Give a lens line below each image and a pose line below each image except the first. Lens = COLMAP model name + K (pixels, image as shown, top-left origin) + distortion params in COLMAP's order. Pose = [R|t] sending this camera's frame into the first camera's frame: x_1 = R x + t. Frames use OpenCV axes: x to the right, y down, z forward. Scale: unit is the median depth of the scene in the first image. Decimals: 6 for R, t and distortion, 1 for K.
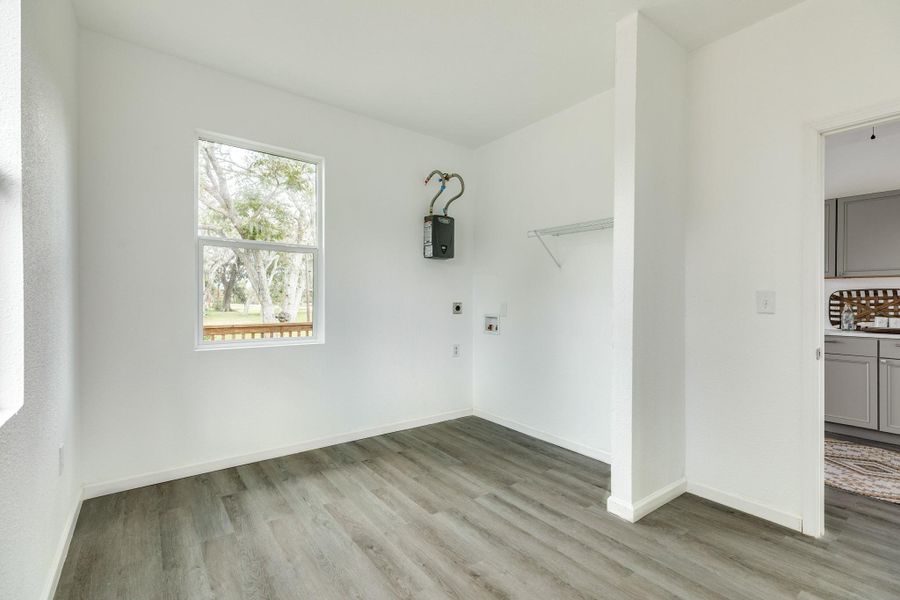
lens RADIAL K [[403.1, 0, 450.3], [0, 403.1, 299.5], [0, 0, 1]] dist [0.003690, 0.000502]
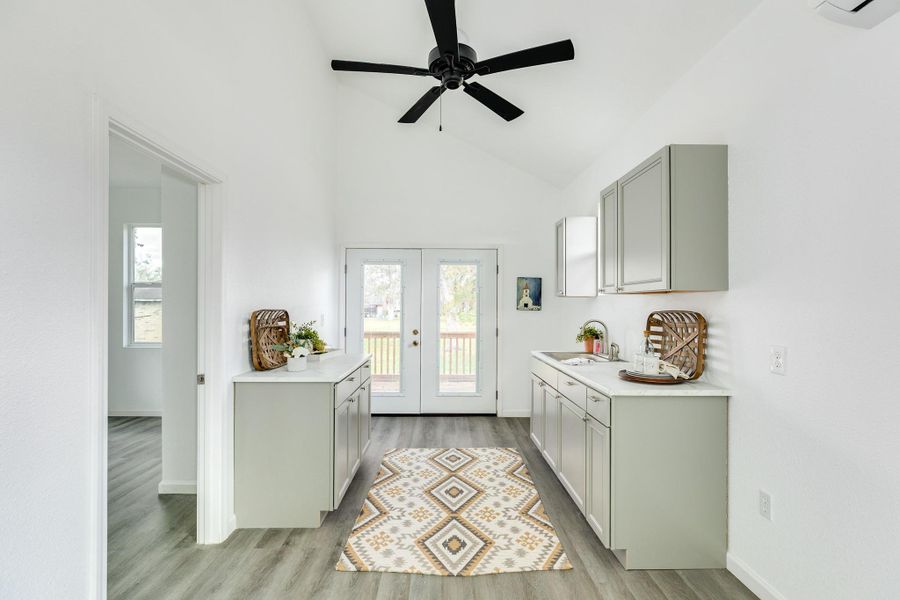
lens RADIAL K [[431.9, 0, 446.7], [0, 431.9, 303.3], [0, 0, 1]] dist [-0.002961, -0.000288]
pose [[0.803495, -0.002042, -0.595308, 1.097344], [-0.002005, 0.999979, -0.006136, -0.030414], [0.595308, 0.006124, 0.803474, 0.231835]]
